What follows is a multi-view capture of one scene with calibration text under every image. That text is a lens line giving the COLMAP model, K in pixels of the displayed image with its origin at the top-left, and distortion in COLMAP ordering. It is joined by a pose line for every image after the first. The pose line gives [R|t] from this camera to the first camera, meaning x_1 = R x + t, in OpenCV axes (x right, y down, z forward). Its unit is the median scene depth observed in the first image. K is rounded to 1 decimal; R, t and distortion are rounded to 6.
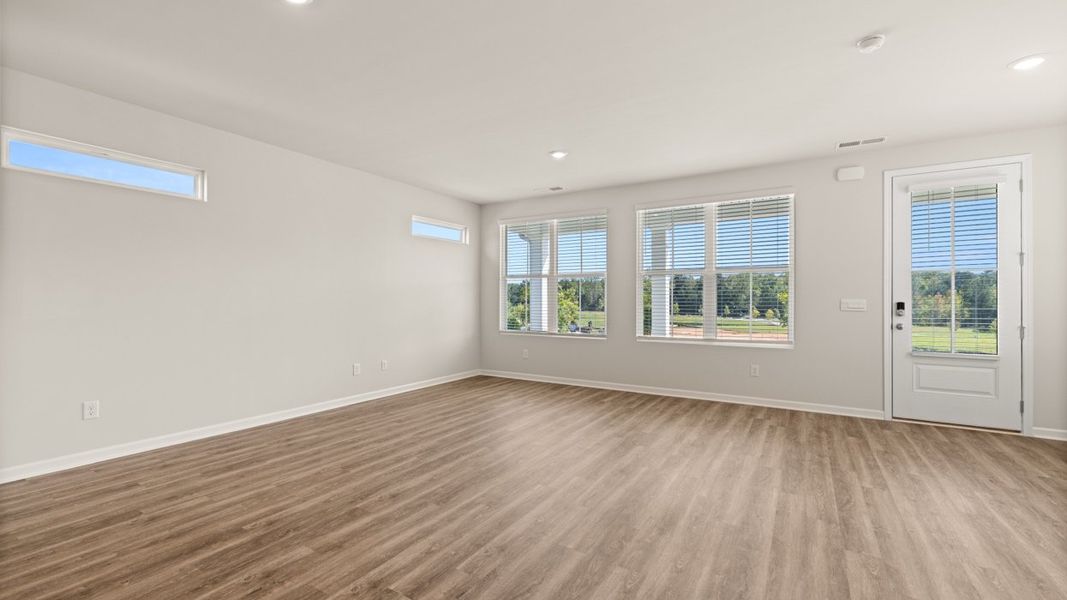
lens RADIAL K [[445.3, 0, 530.1], [0, 445.3, 301.1], [0, 0, 1]] dist [-0.002634, -0.000603]
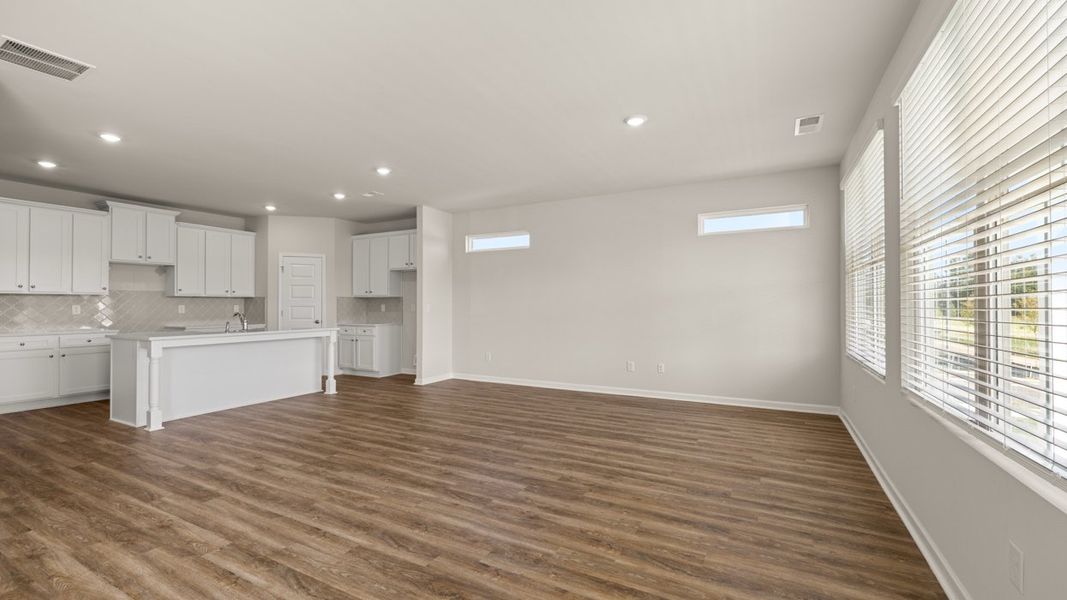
lens RADIAL K [[449.5, 0, 531.0], [0, 449.5, 306.9], [0, 0, 1]] dist [-0.002791, -0.000534]
pose [[0.055749, 0.001250, -0.998444, 0.753052], [-0.000334, 0.999999, 0.001233, -0.000252], [0.998445, 0.000264, 0.055749, 0.686119]]
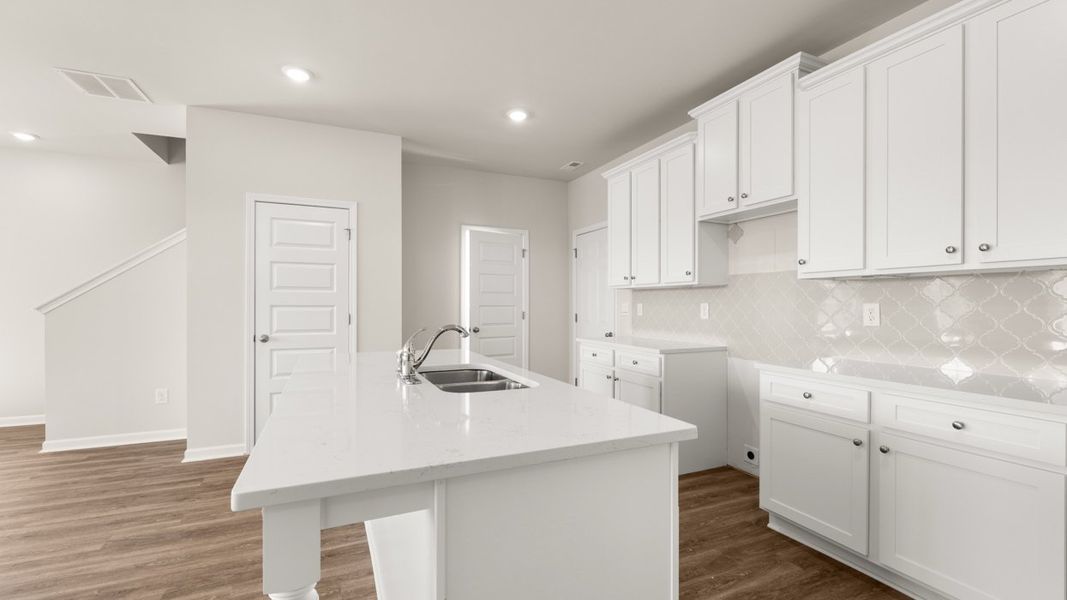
lens RADIAL K [[445.3, 0, 530.1], [0, 445.3, 301.1], [0, 0, 1]] dist [-0.002634, -0.000603]
pose [[-0.824492, 0.000599, 0.565873, -0.624510], [-0.002782, 0.999983, -0.005112, -0.001894], [-0.565867, -0.005789, -0.824477, 0.303177]]
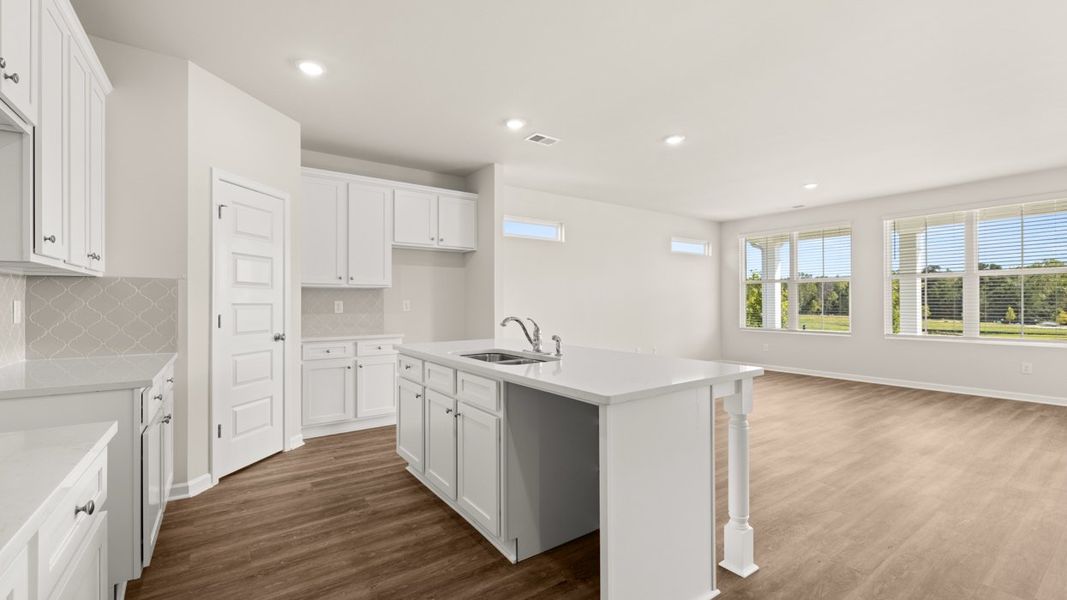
lens RADIAL K [[445.3, 0, 530.1], [0, 445.3, 301.1], [0, 0, 1]] dist [-0.002634, -0.000603]
pose [[0.917500, -0.005360, -0.397699, -0.146508], [0.003431, 0.999979, -0.005562, 0.000904], [0.397720, 0.003738, 0.917499, -0.412163]]
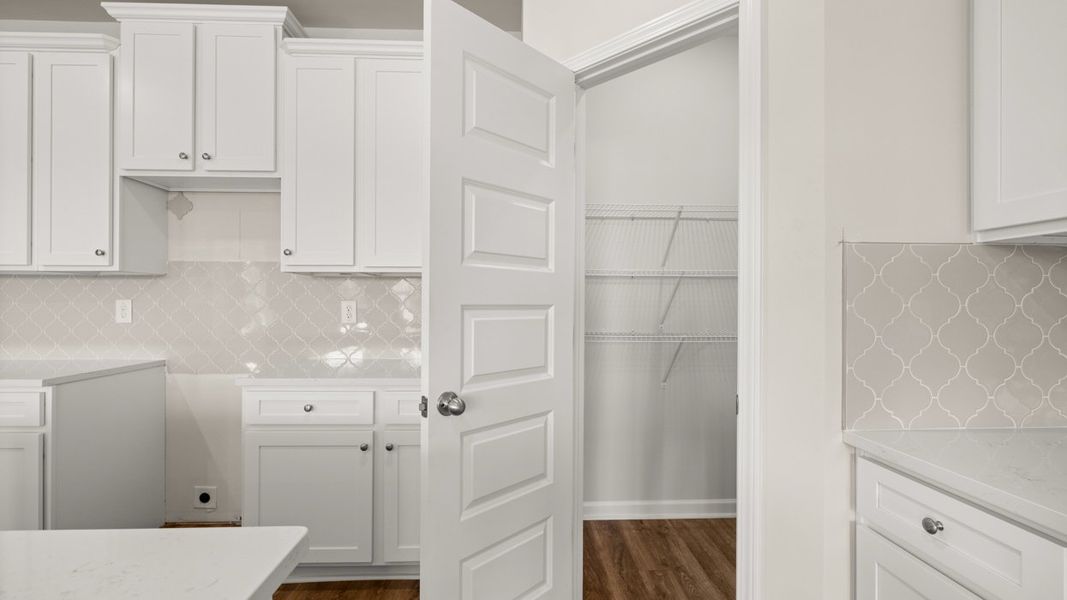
lens RADIAL K [[445.3, 0, 530.1], [0, 445.3, 301.1], [0, 0, 1]] dist [-0.002634, -0.000603]
pose [[-0.831676, -0.006898, -0.555219, -0.554610], [-0.005067, 0.999975, -0.004834, -0.001280], [0.555239, -0.001207, -0.831690, 0.210942]]
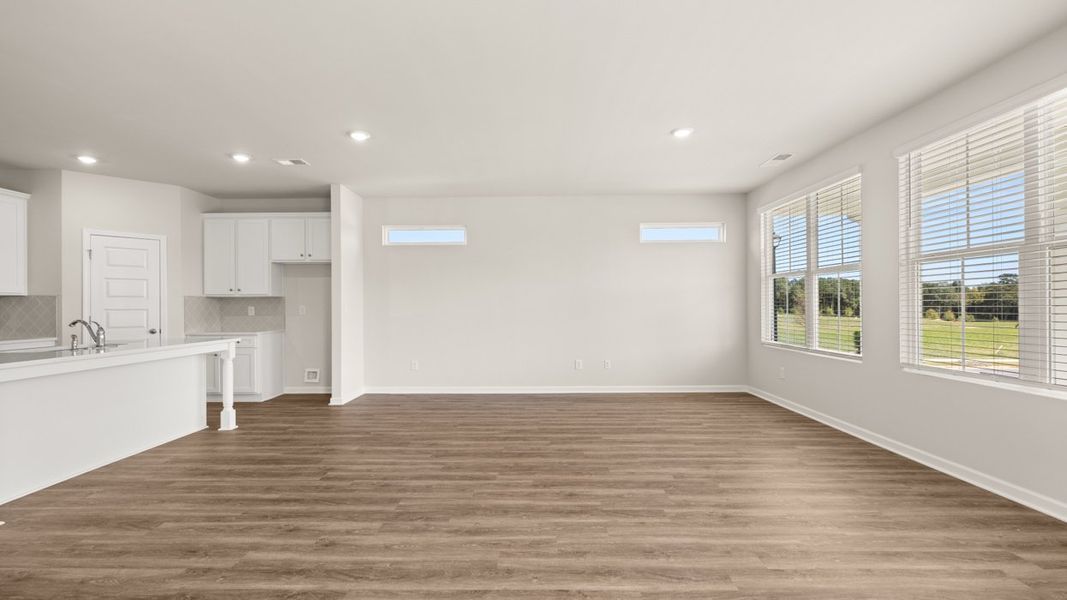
lens RADIAL K [[449.5, 0, 531.0], [0, 449.5, 306.9], [0, 0, 1]] dist [-0.002791, -0.000534]
pose [[0.514496, -0.004276, -0.857482, 0.573994], [0.005659, 0.999983, -0.001591, 0.001184], [0.857474, -0.004034, 0.514511, 0.279270]]
